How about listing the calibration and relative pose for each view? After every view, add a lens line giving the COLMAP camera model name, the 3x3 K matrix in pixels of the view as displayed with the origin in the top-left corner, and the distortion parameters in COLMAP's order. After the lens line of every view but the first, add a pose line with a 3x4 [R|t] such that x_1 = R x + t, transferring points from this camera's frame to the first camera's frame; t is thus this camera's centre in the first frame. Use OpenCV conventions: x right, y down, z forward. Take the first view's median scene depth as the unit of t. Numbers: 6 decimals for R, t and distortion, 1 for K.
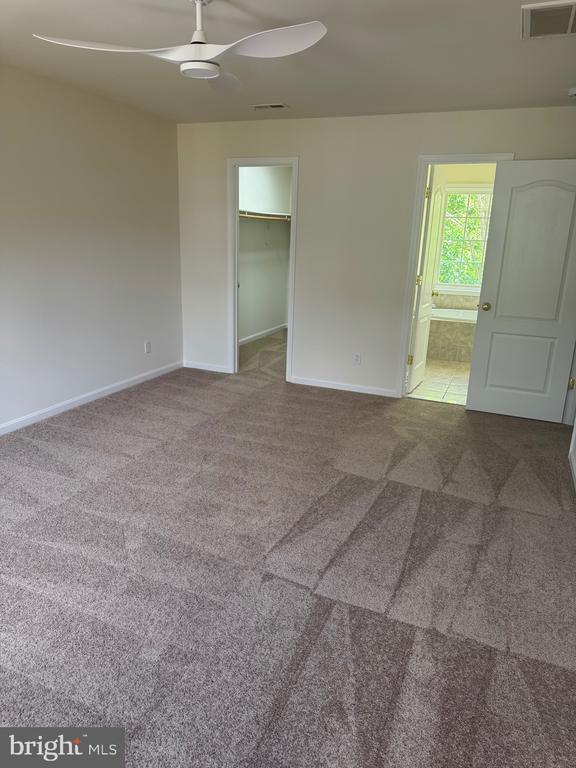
lens RADIAL K [[547.2, 0, 282.4], [0, 547.2, 391.5], [0, 0, 1]] dist [0.036640, -0.034663]
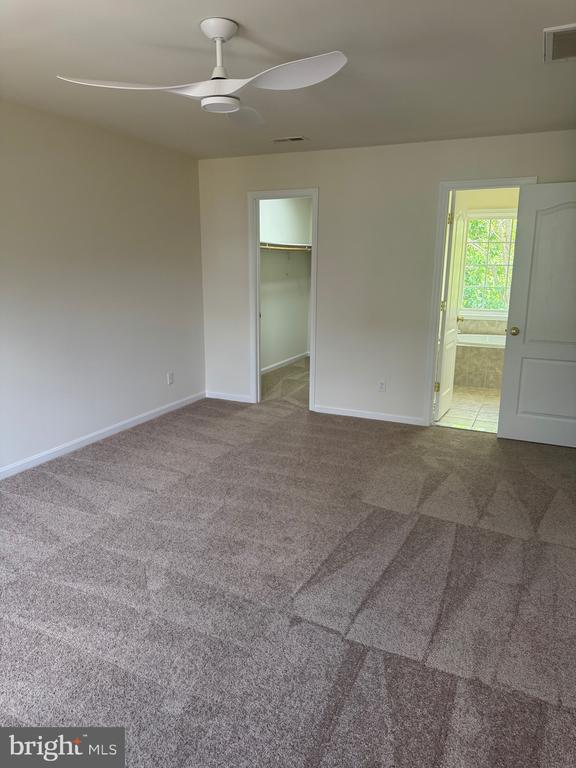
lens RADIAL K [[547.2, 0, 281.8], [0, 547.2, 390.6], [0, 0, 1]] dist [0.036640, -0.034663]
pose [[0.999022, -0.016310, -0.041096, -0.004506], [0.014107, 0.998476, -0.053351, -0.005685], [0.041903, 0.052719, 0.997730, 0.027024]]
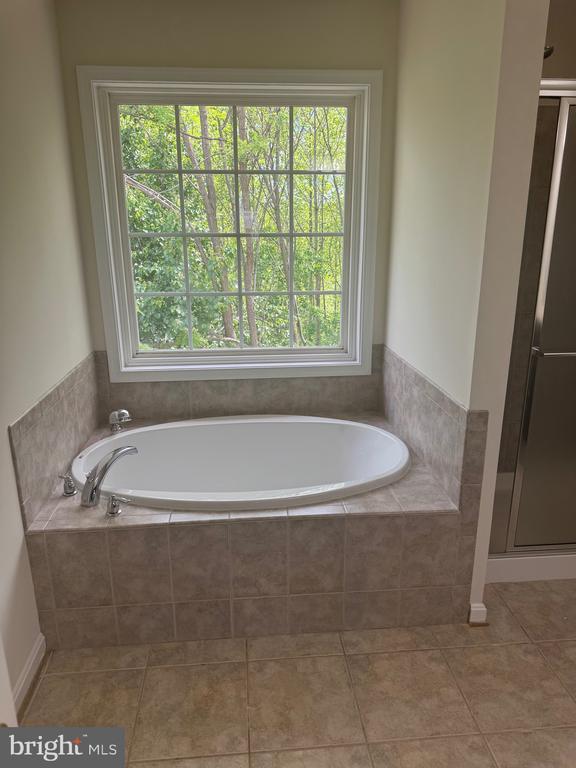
lens RADIAL K [[547.2, 0, 286.1], [0, 547.2, 380.0], [0, 0, 1]] dist [0.036640, -0.034663]
pose [[0.884040, -0.170397, 0.435245, 0.514593], [0.172509, 0.984386, 0.034996, -0.439536], [-0.434412, 0.044146, 0.899632, 1.548345]]
